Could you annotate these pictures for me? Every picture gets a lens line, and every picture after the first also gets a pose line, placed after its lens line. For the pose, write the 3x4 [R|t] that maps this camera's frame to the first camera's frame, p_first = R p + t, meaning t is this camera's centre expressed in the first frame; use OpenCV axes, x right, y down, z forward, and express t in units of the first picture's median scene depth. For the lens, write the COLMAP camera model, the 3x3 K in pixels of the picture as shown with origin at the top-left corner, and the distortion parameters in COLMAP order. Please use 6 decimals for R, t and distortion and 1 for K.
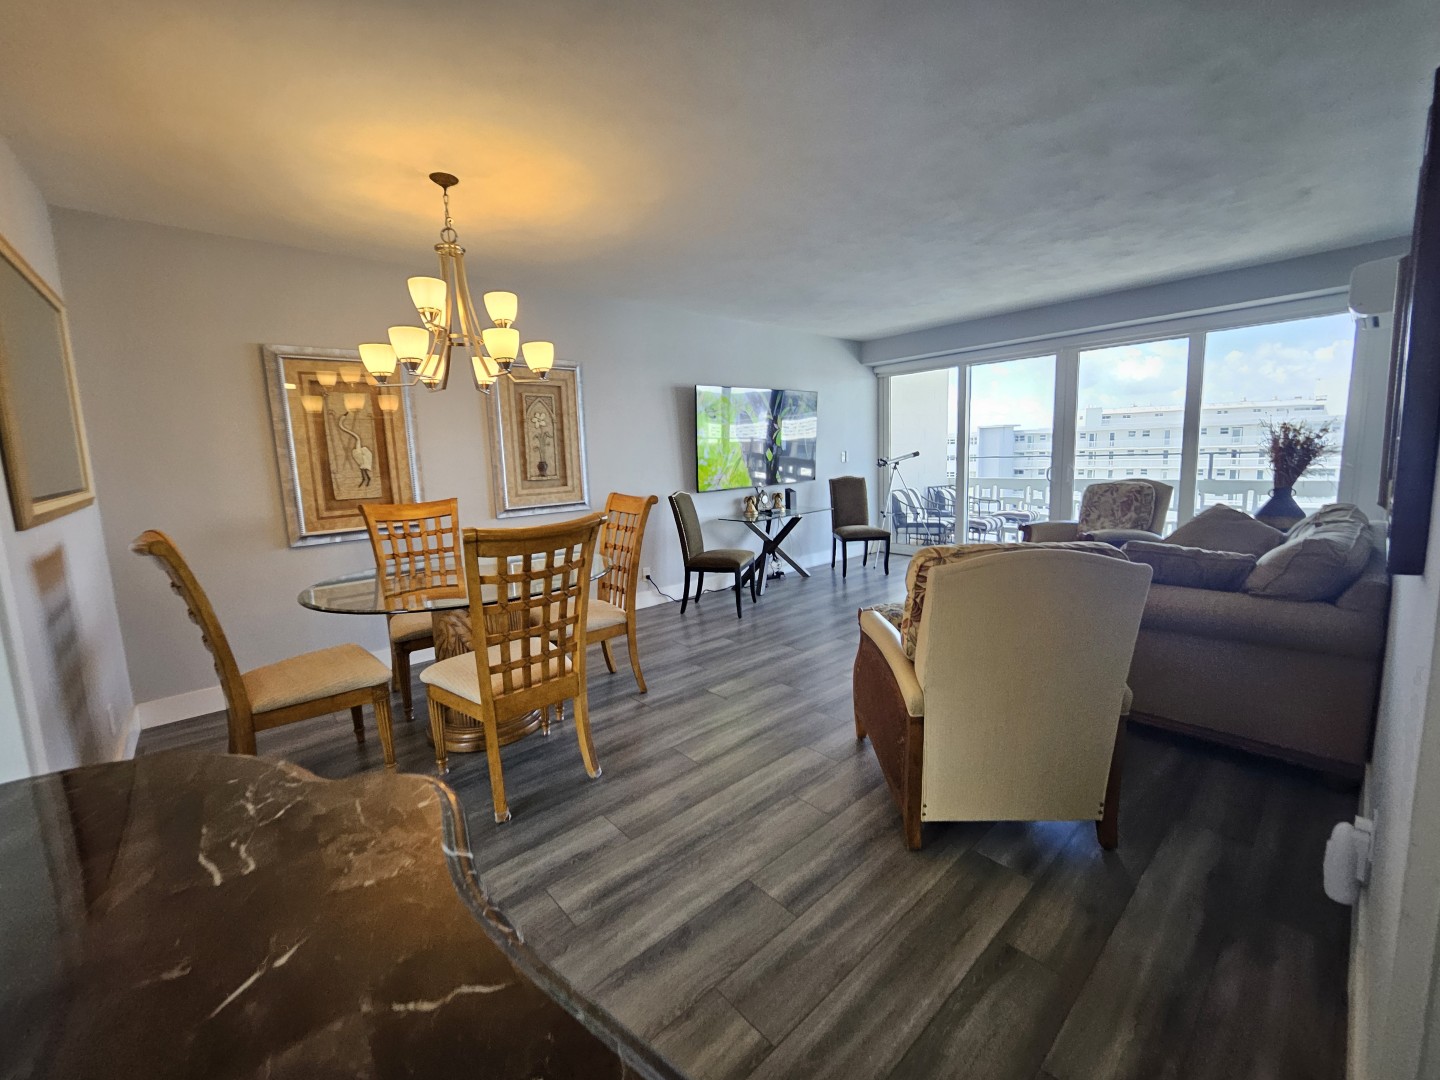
lens RADIAL K [[565.7, 0, 748.2], [0, 565.7, 527.1], [0, 0, 1]] dist [-0.037142, 0.000867]
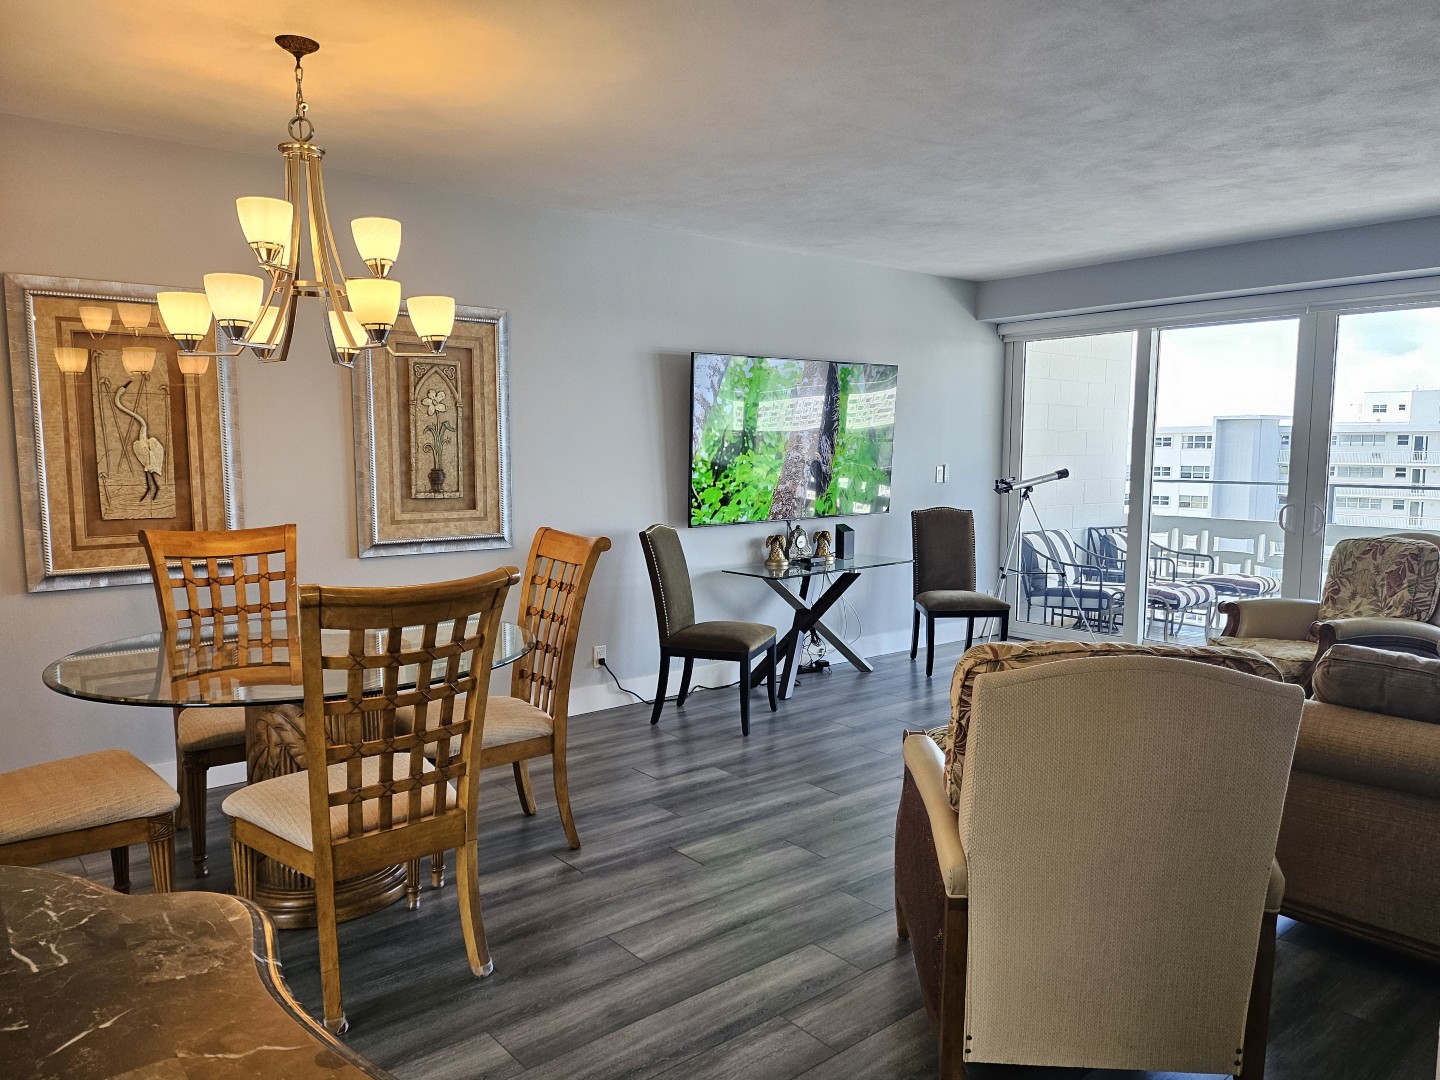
lens RADIAL K [[993.3, 0, 777.0], [0, 993.3, 548.2], [0, 0, 1]] dist [0.009700, -0.039233]
pose [[0.998765, 0.040625, -0.028612, 0.057202], [-0.041392, 0.998785, -0.026730, -0.019942], [0.027491, 0.027882, 0.999233, -0.107471]]
